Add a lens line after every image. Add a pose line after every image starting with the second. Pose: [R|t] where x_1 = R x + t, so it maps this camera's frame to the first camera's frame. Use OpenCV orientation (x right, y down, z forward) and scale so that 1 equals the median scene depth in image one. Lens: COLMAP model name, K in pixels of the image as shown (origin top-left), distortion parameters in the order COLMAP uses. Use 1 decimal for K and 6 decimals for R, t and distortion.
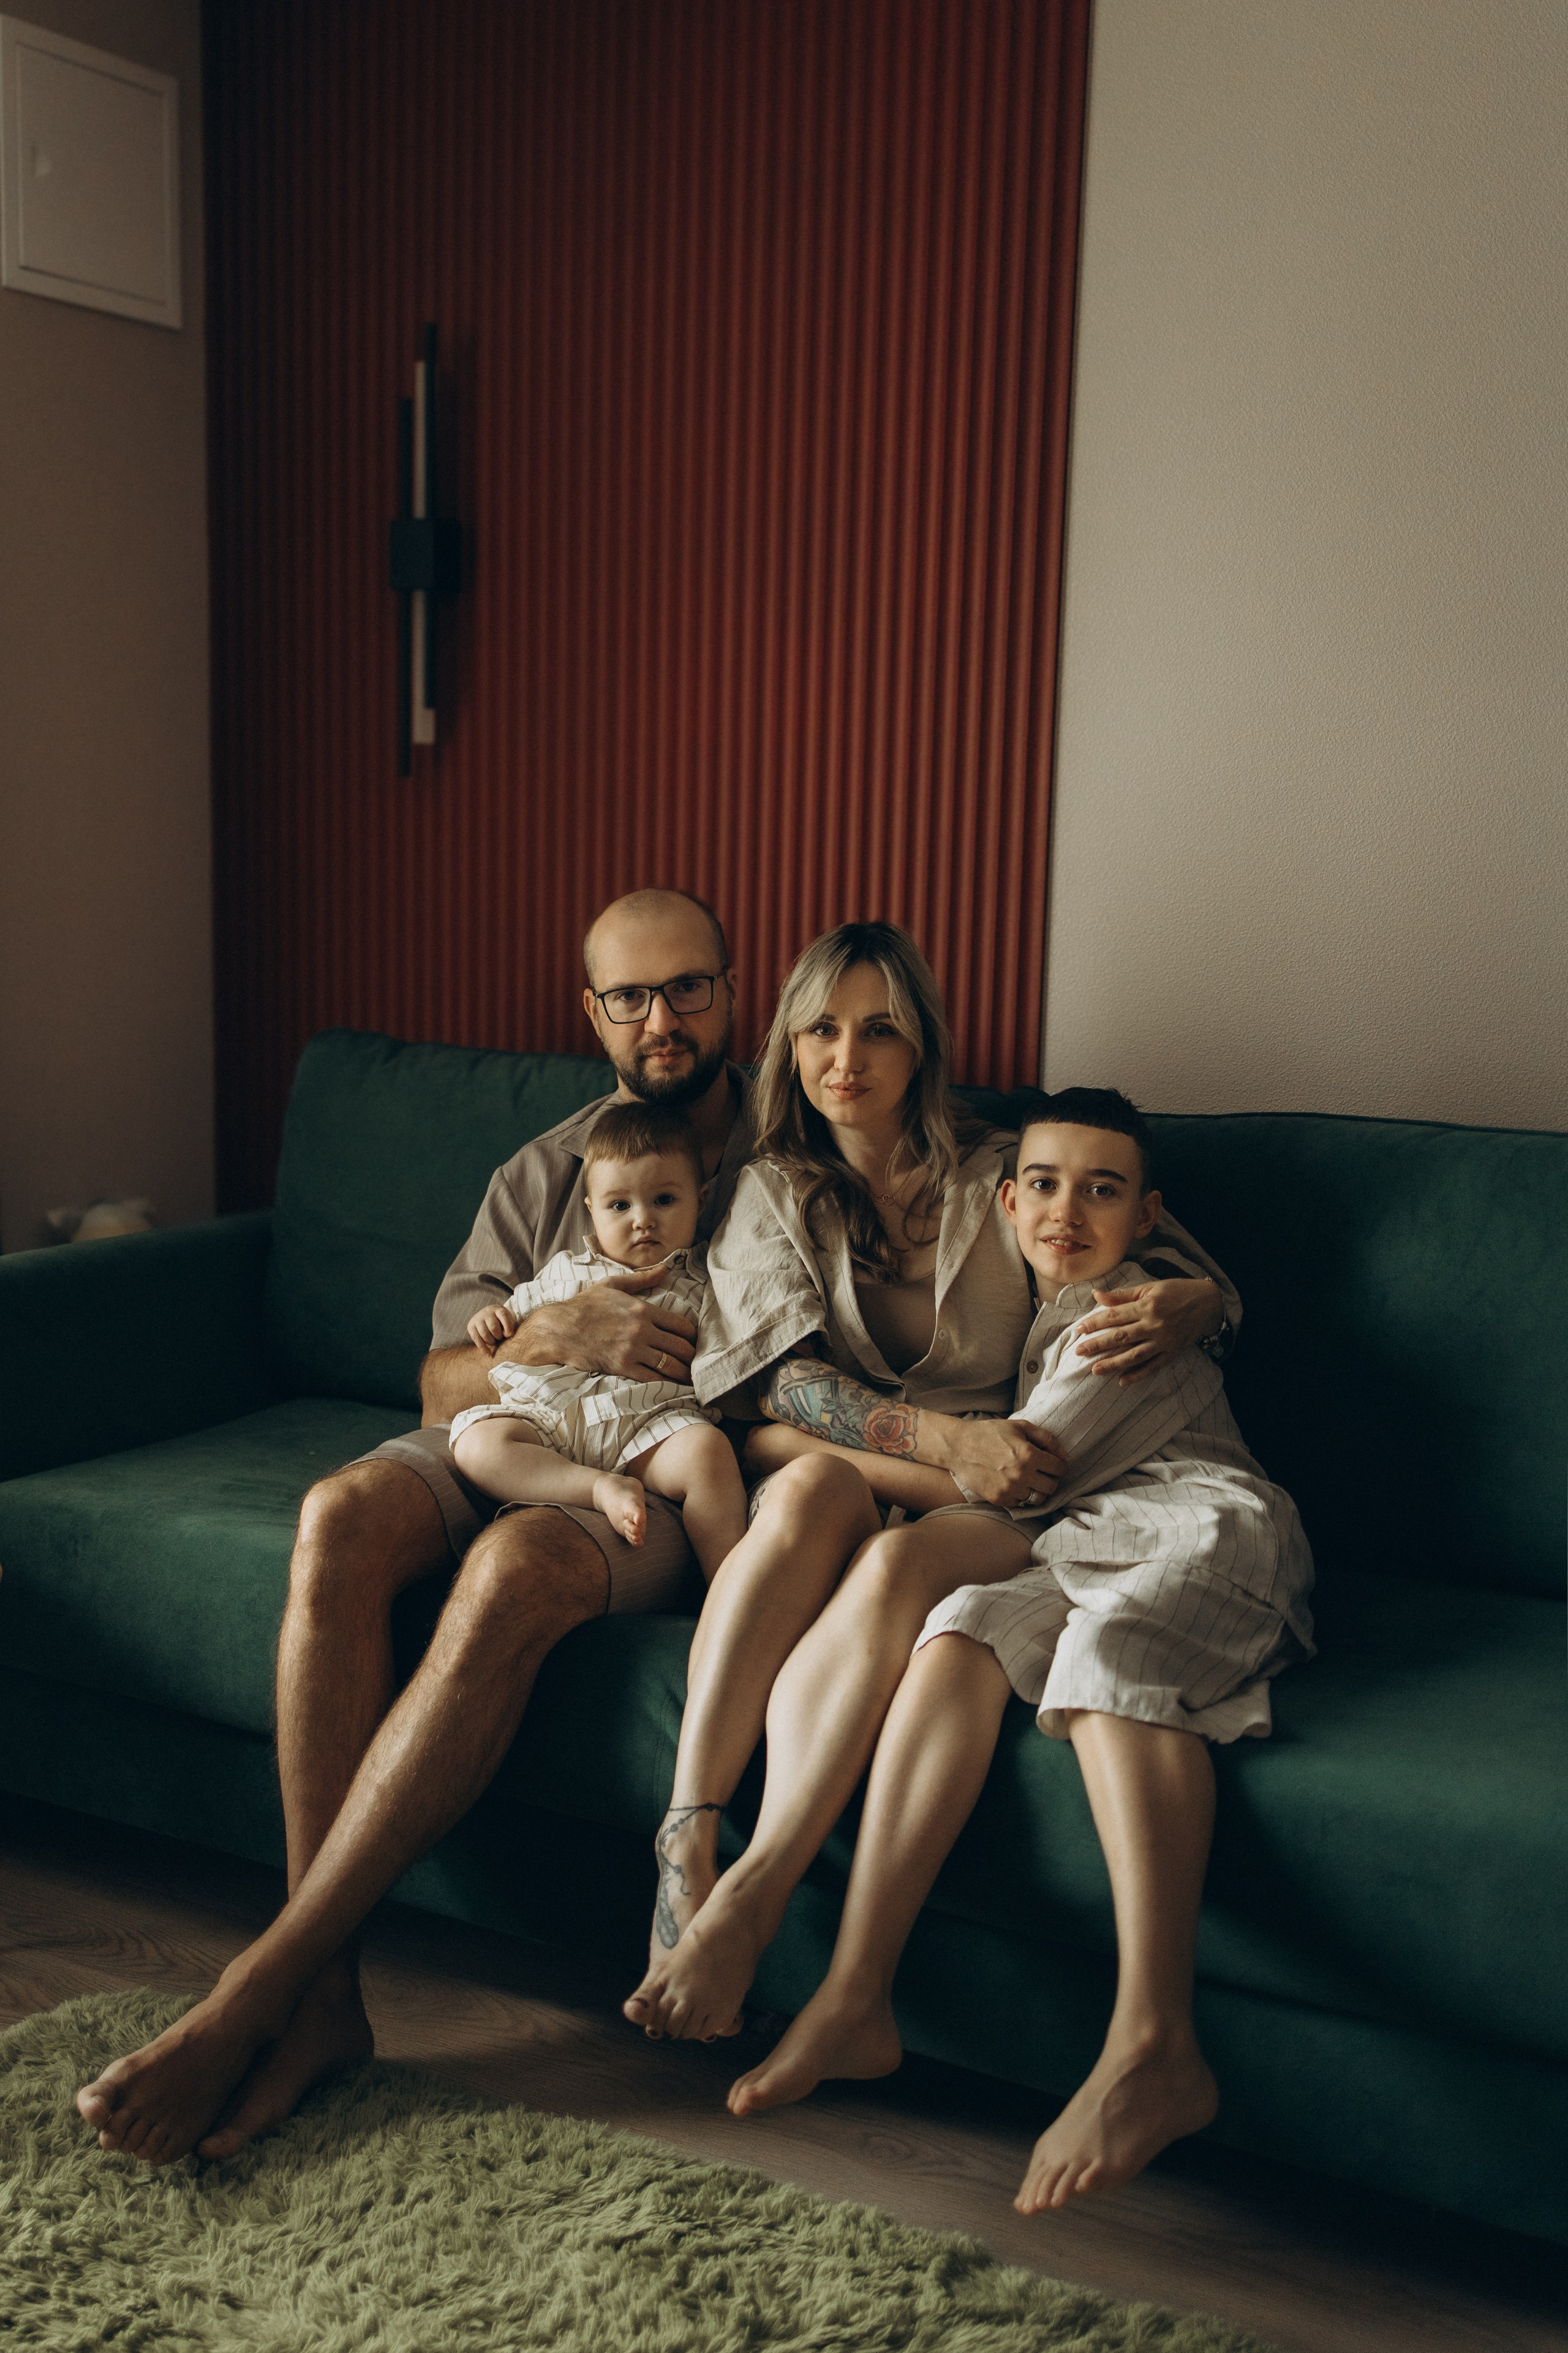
lens RADIAL K [[2347.5, 0, 774.6], [0, 2347.5, 1266.5], [0, 0, 1]] dist [0.229935, -0.568613]
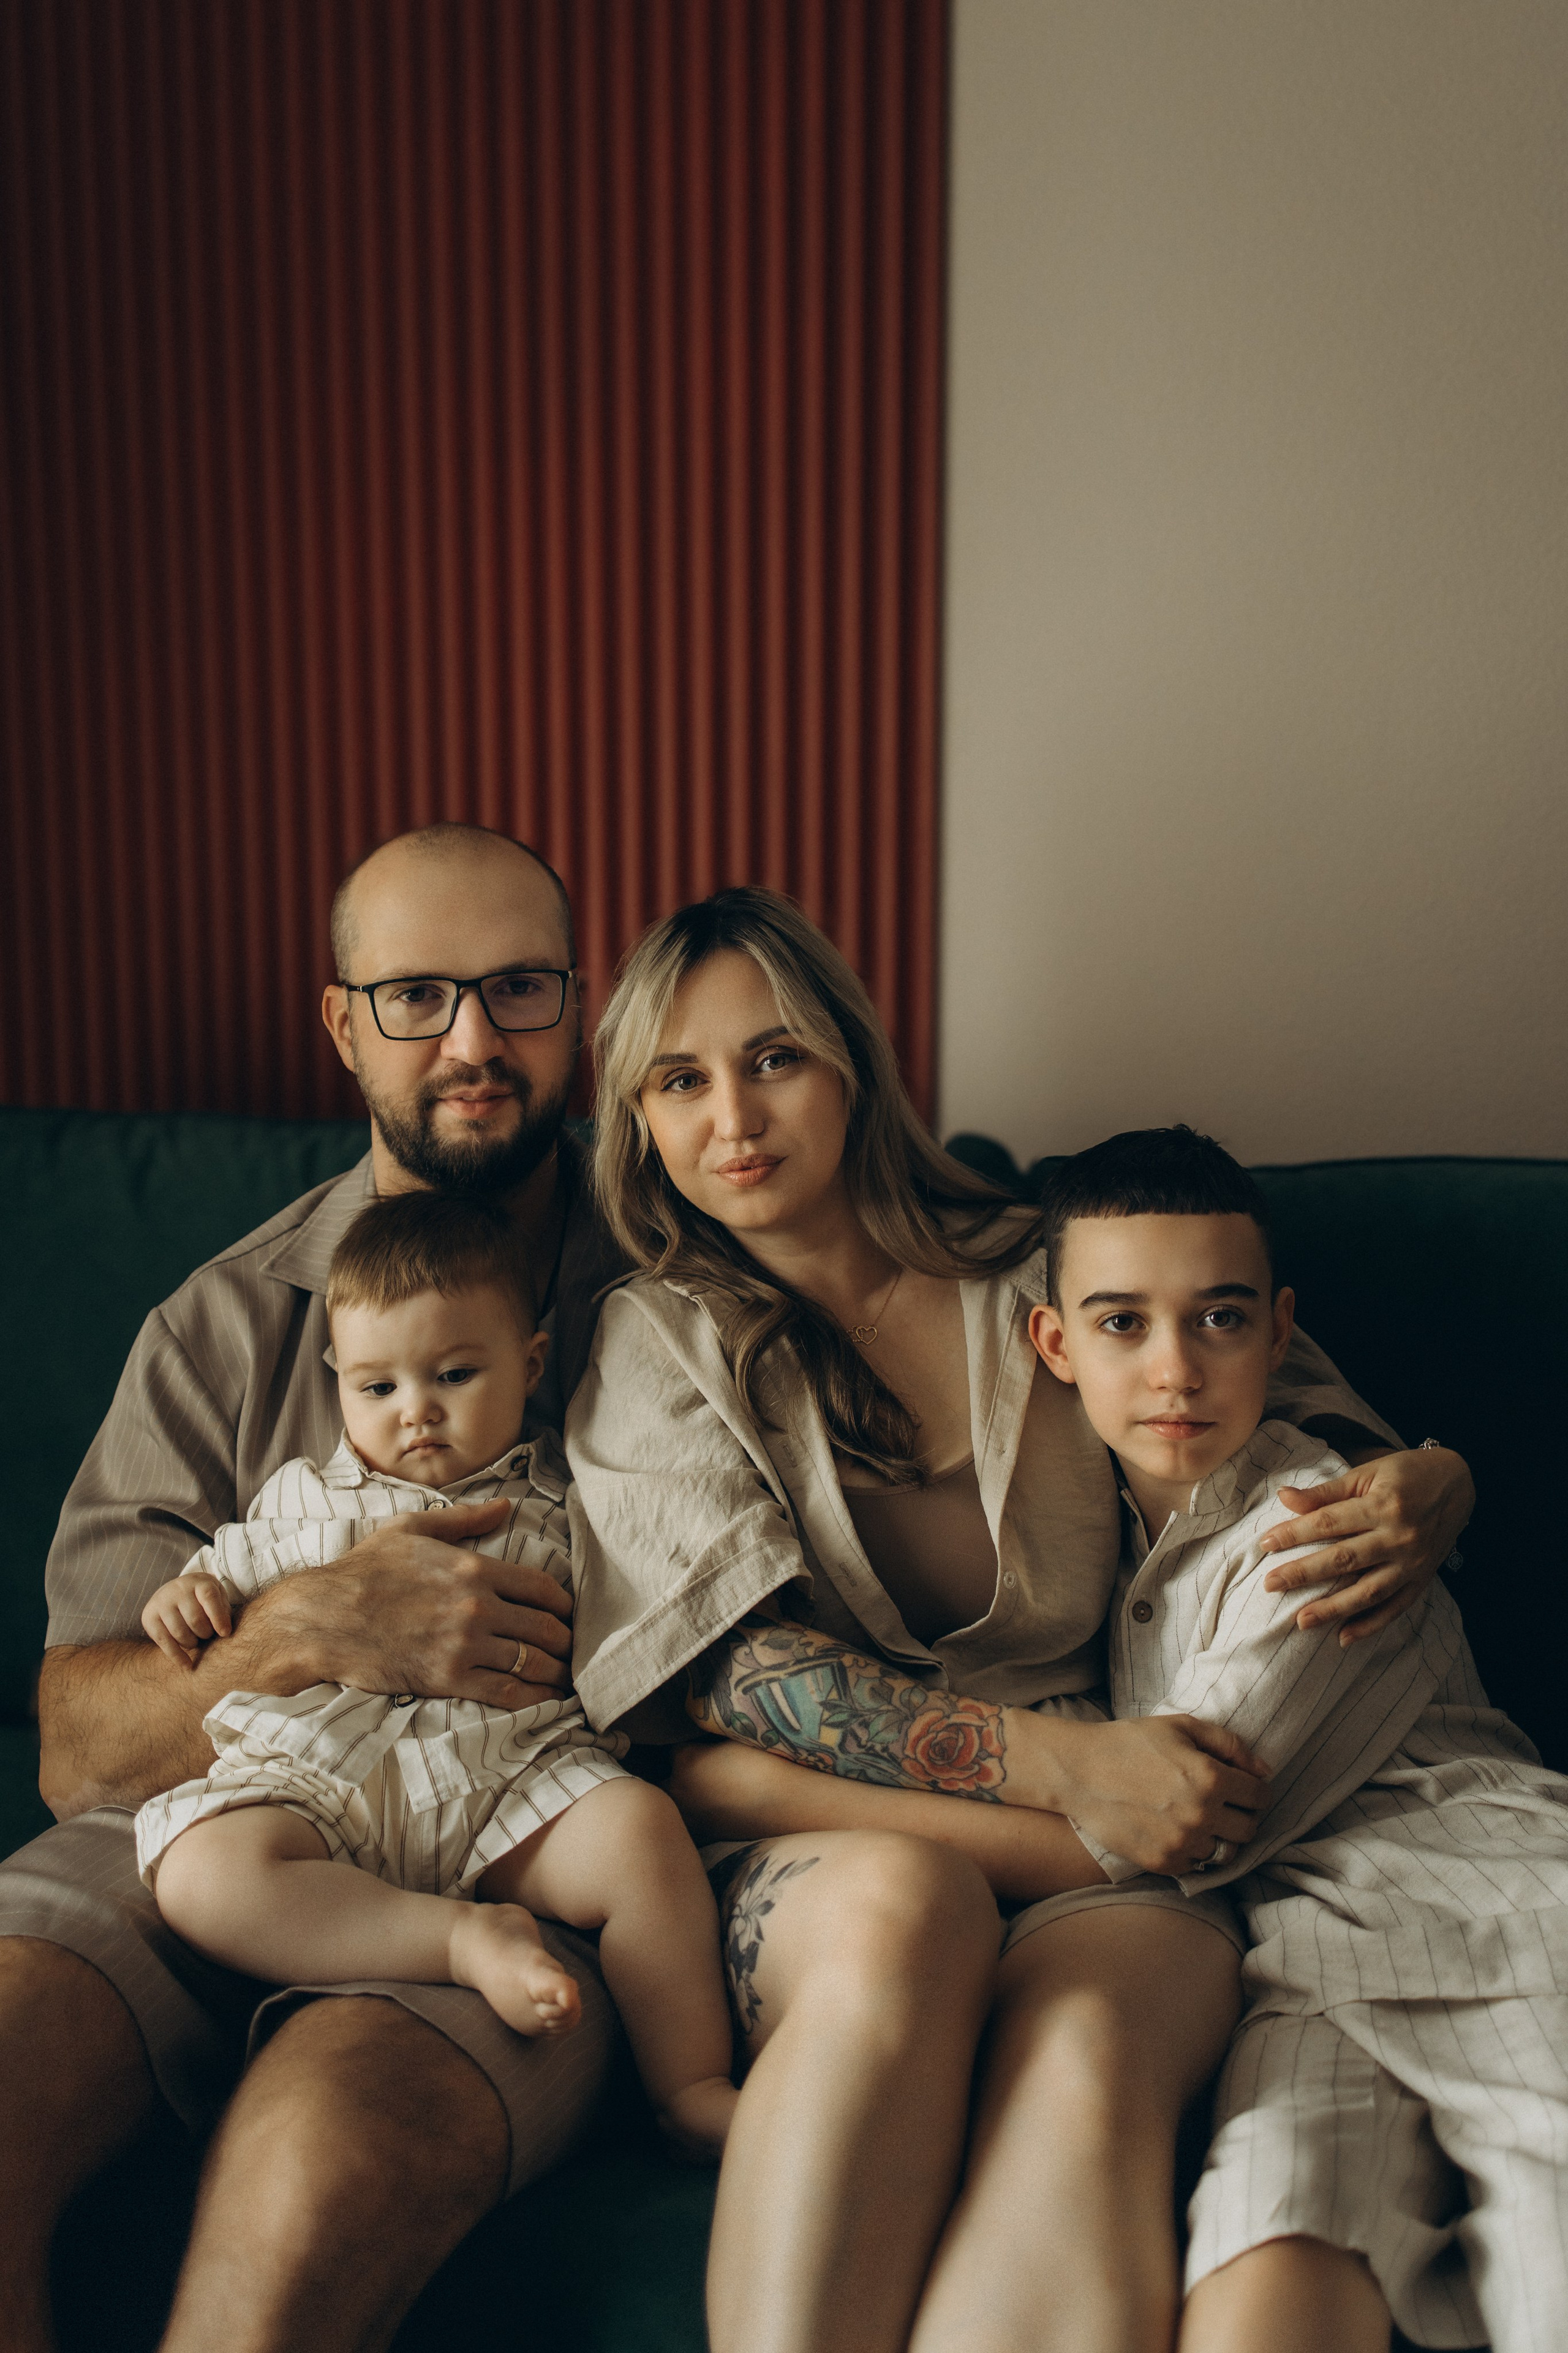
lens RADIAL K [[2289.9, 0, 785.7], [0, 2289.9, 1293.0], [0, 0, 1]] dist [0.095546, -0.000838]
pose [[0.967665, -0.051190, 0.246988, -0.117484], [0.054573, 0.998486, -0.006866, -0.037680], [-0.246263, 0.020123, 0.968994, 0.465256]]
